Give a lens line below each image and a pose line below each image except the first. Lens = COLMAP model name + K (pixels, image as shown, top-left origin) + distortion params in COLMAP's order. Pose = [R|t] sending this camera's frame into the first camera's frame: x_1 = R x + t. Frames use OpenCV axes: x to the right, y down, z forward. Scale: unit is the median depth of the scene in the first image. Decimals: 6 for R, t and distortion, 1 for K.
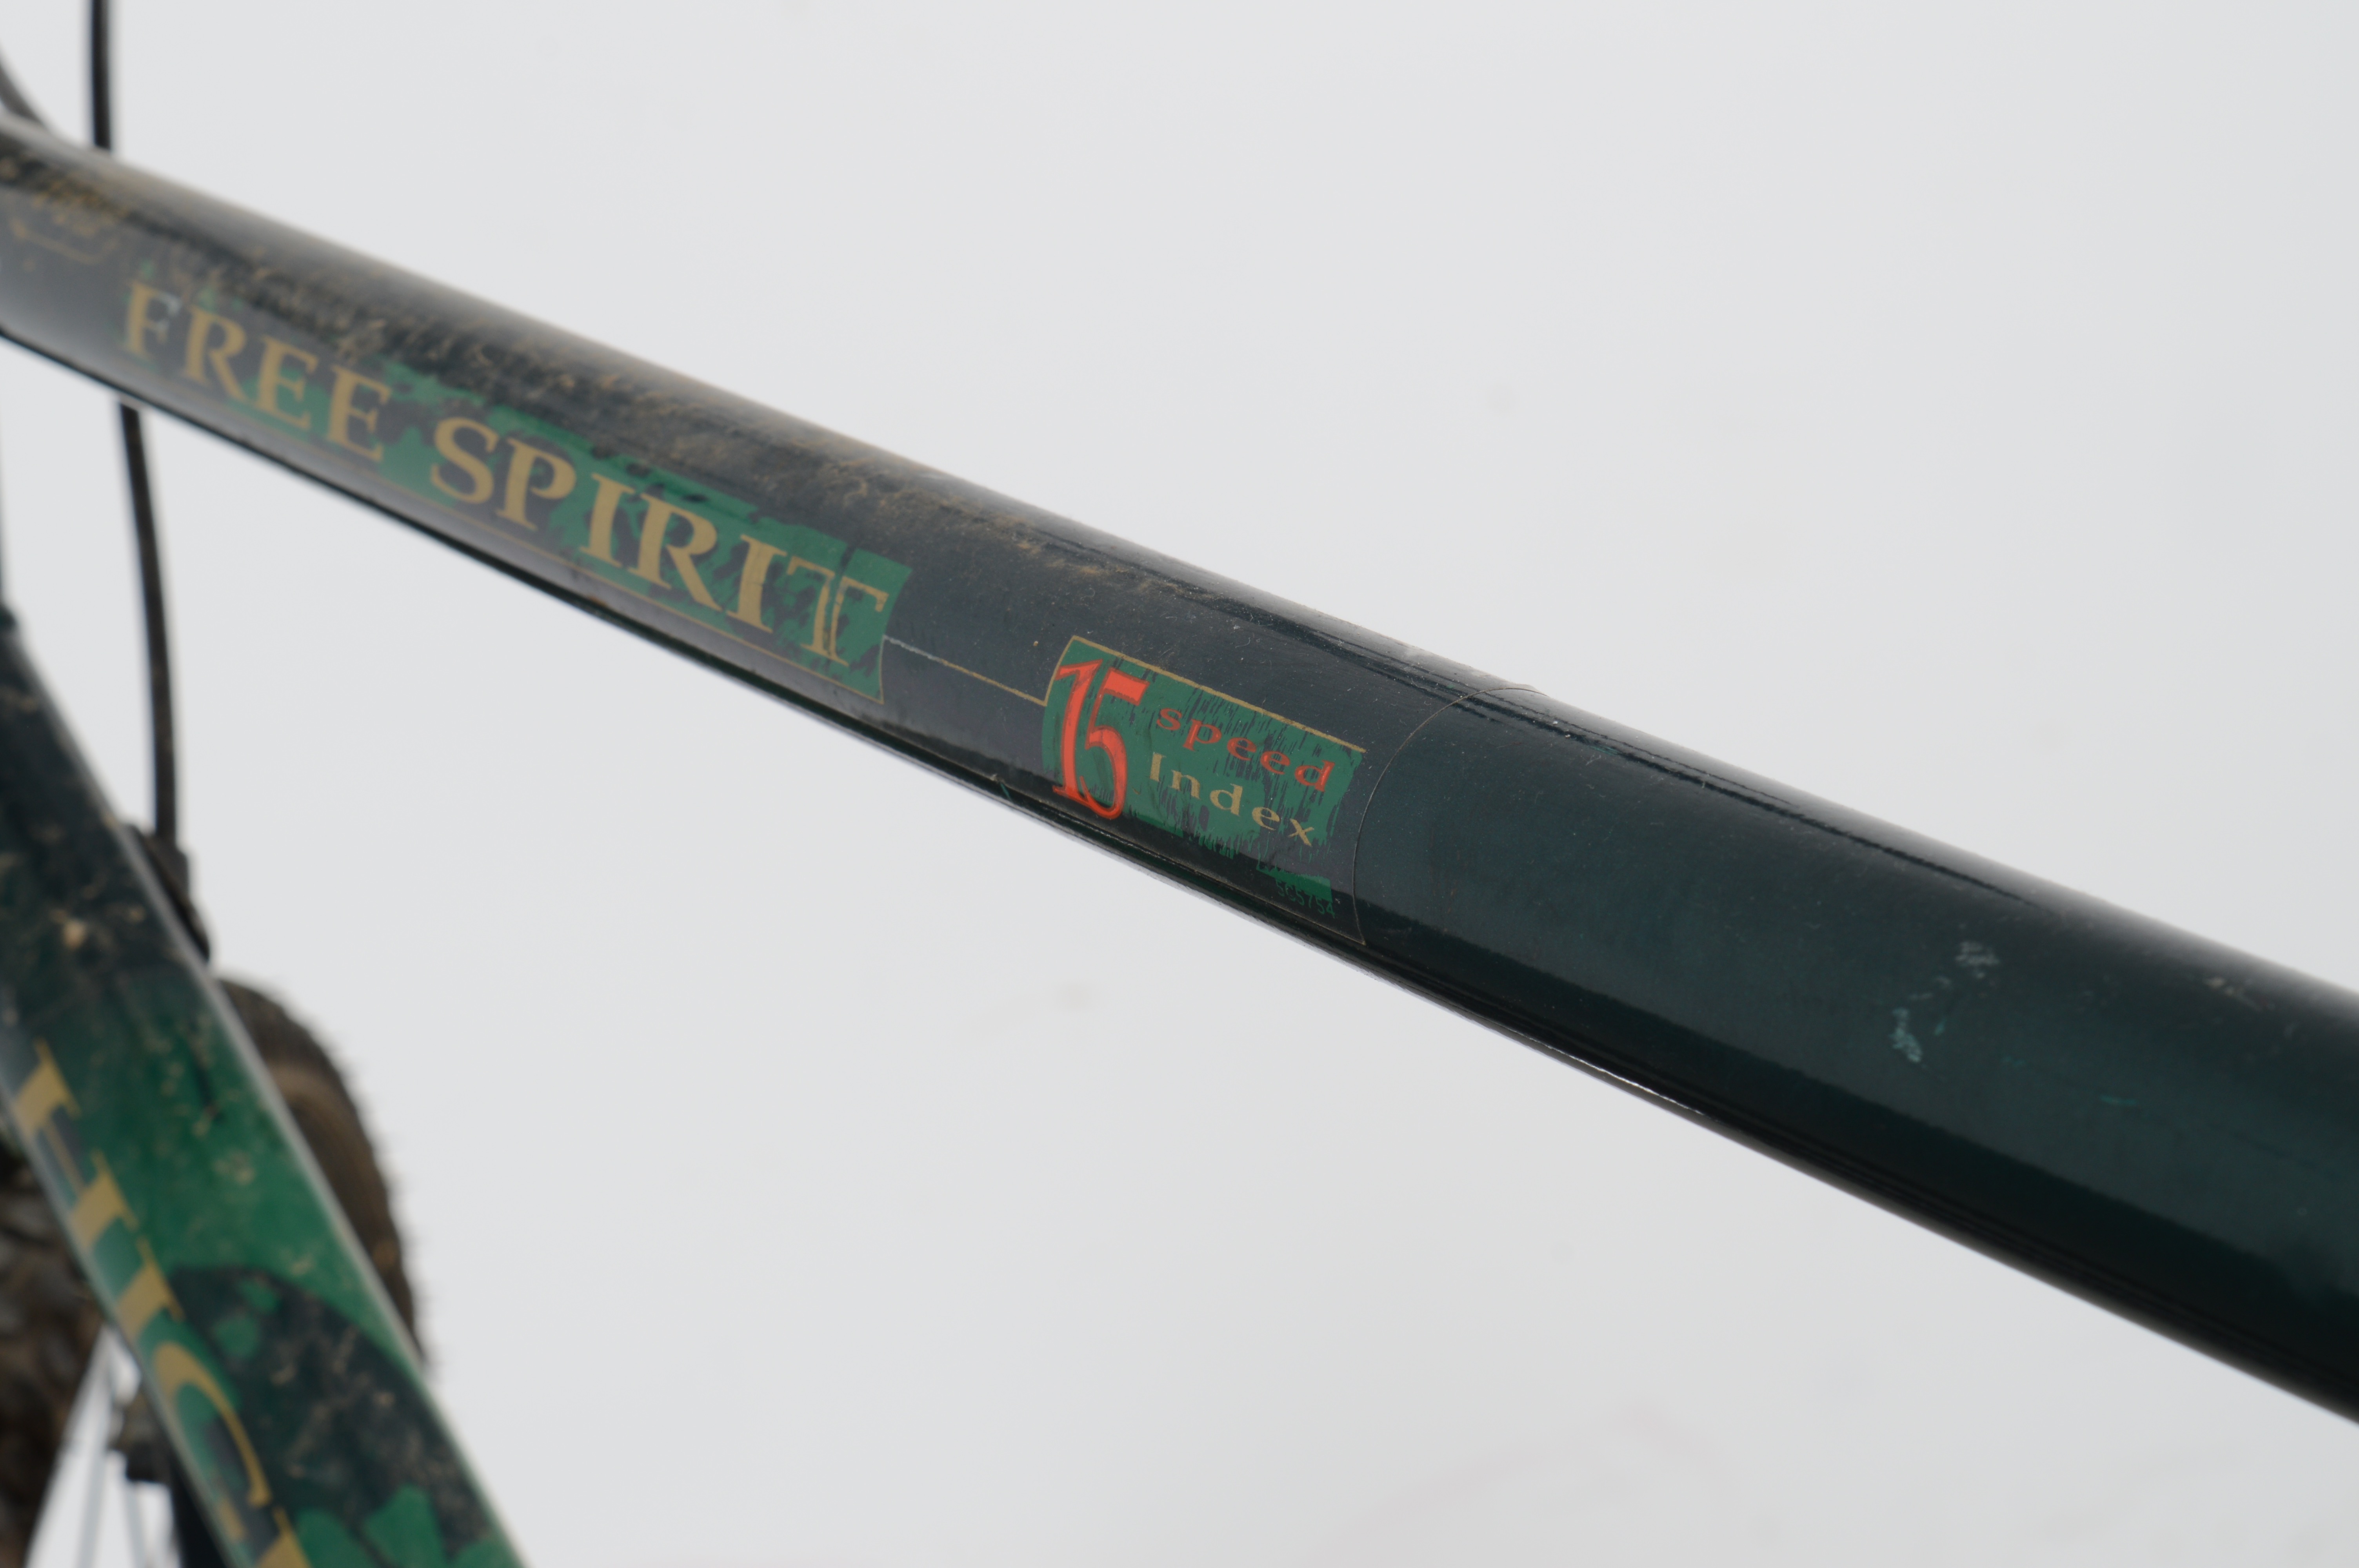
lens RADIAL K [[5138.8, 0, 1169.9], [0, 5138.8, 775.9], [0, 0, 1]] dist [0.082471, 0.000000]
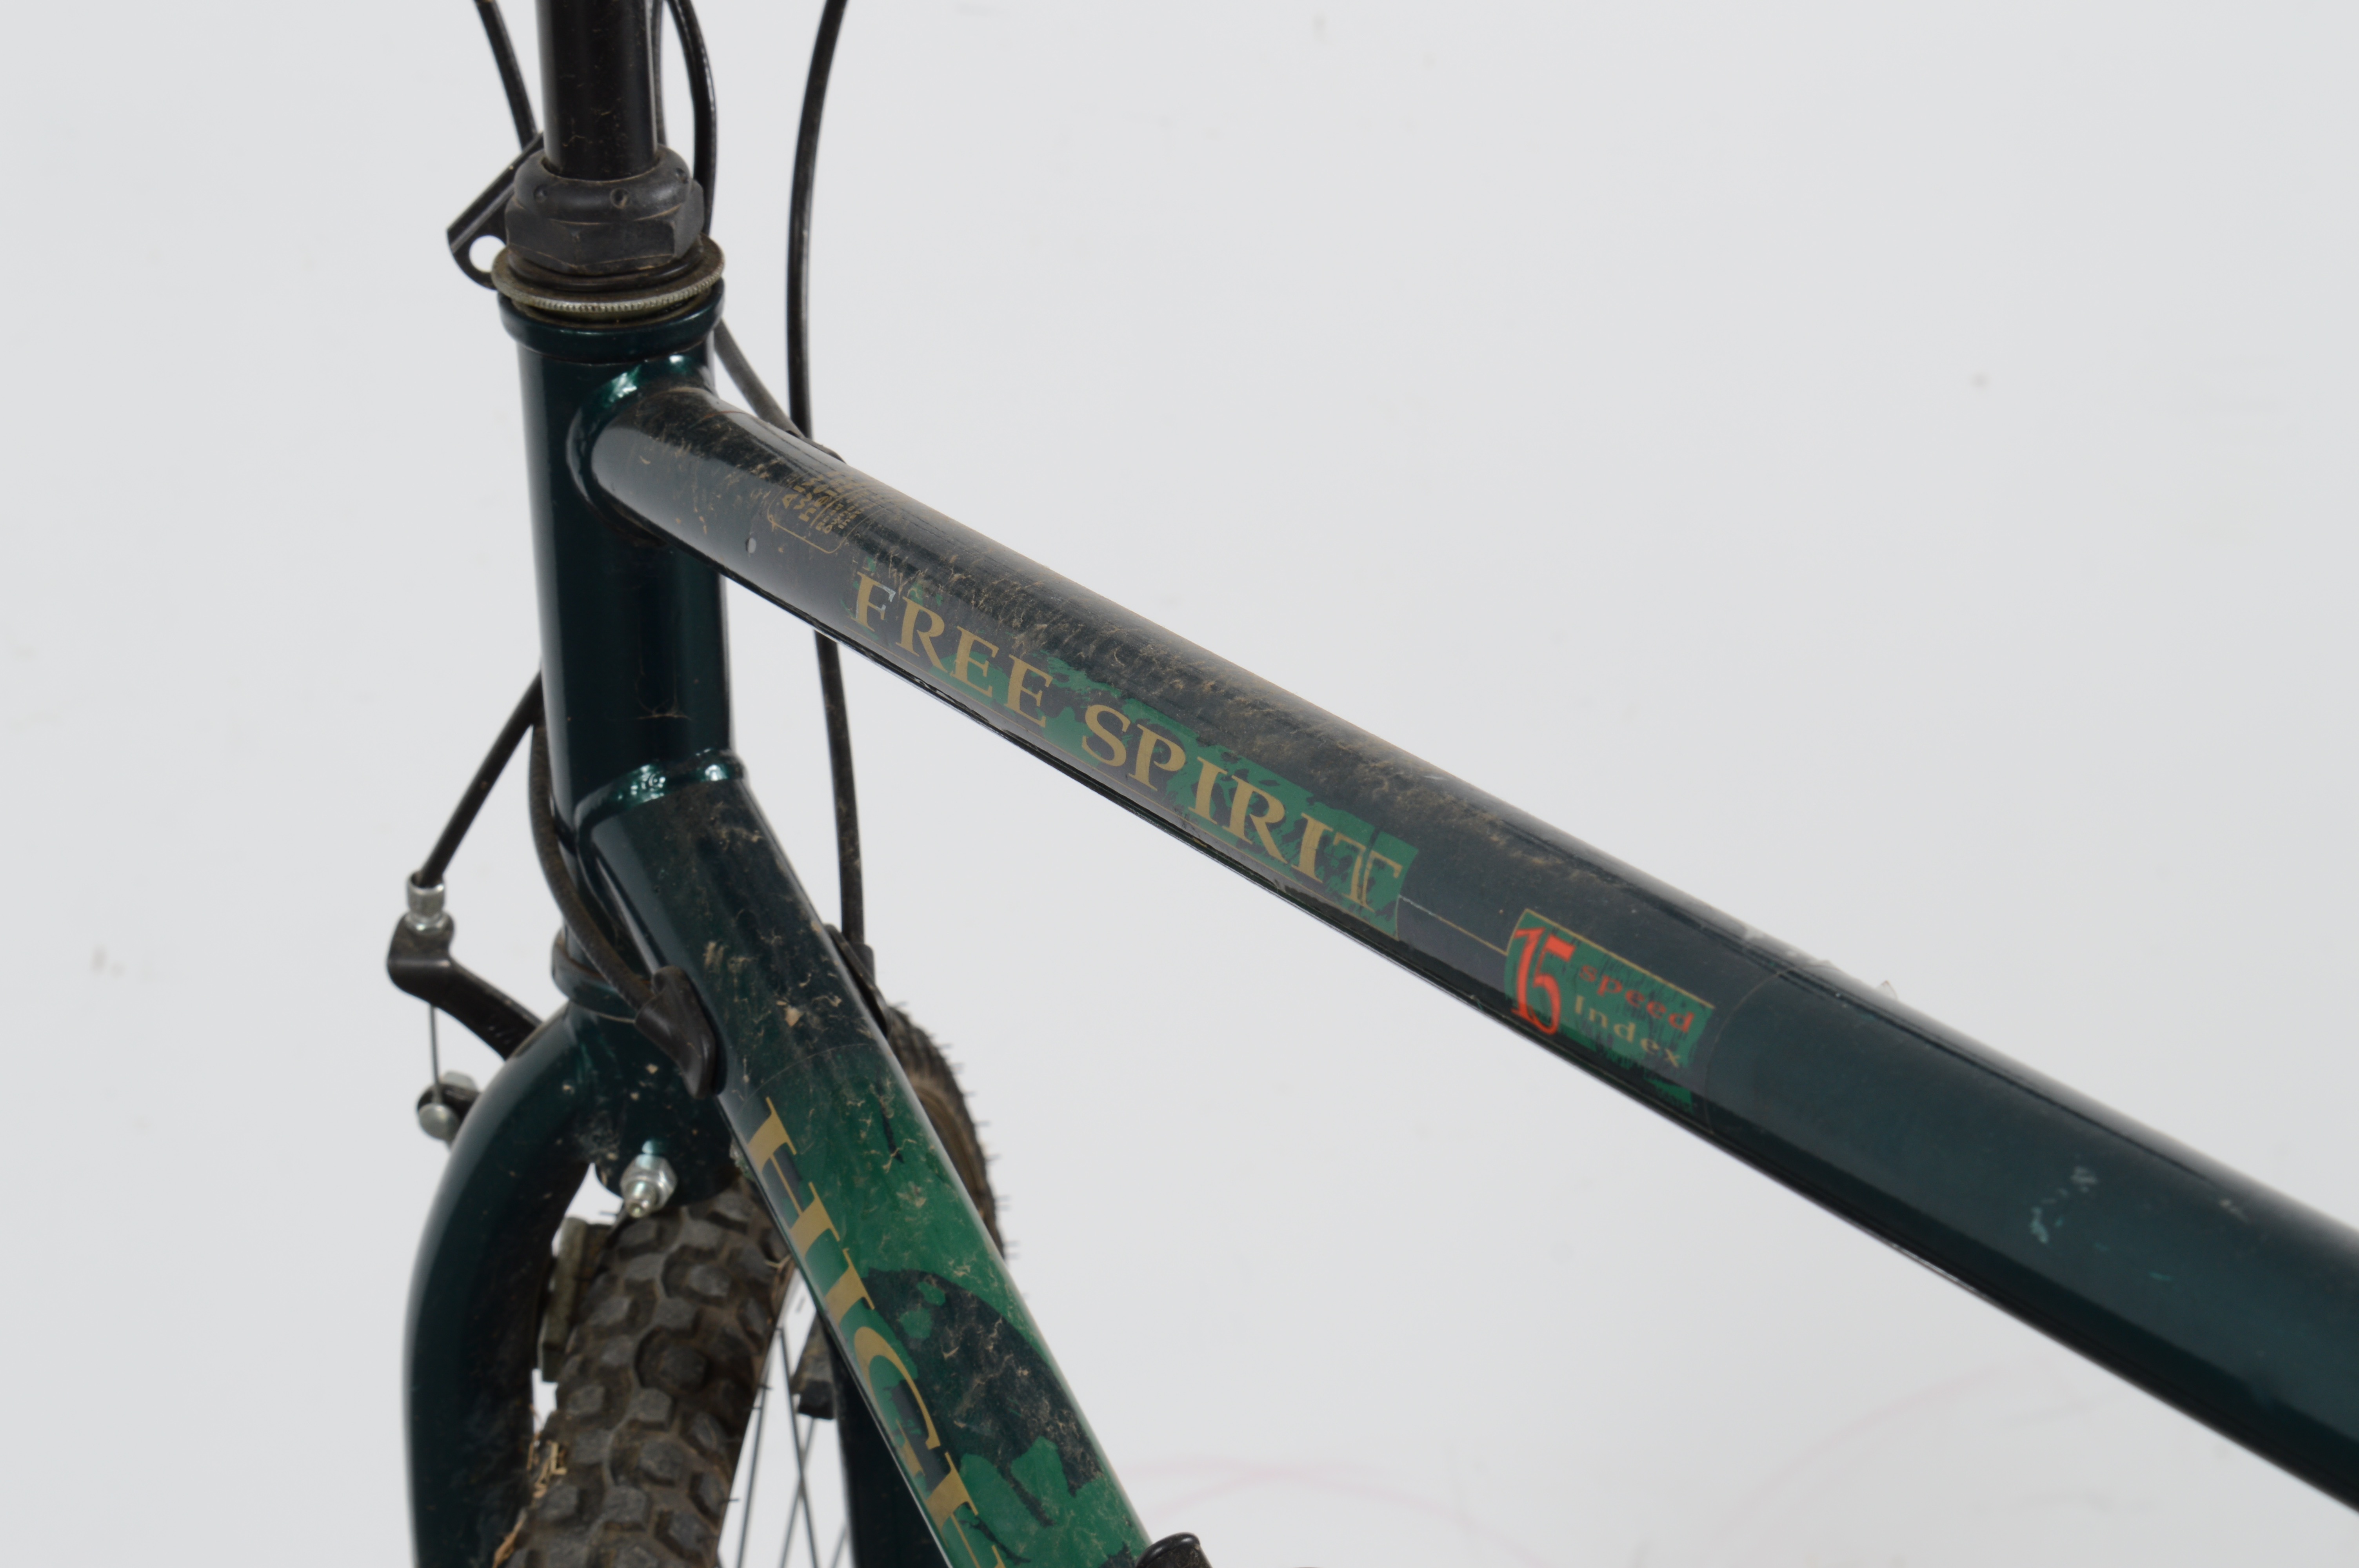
lens RADIAL K [[5138.8, 0, 1181.0], [0, 5138.8, 794.9], [0, 0, 1]] dist [0.082471, 0.000000]
pose [[0.995136, 0.010434, -0.097956, 0.023314], [-0.007796, 0.999597, 0.027279, -0.085688], [0.098201, -0.026382, 0.994817, -0.419531]]
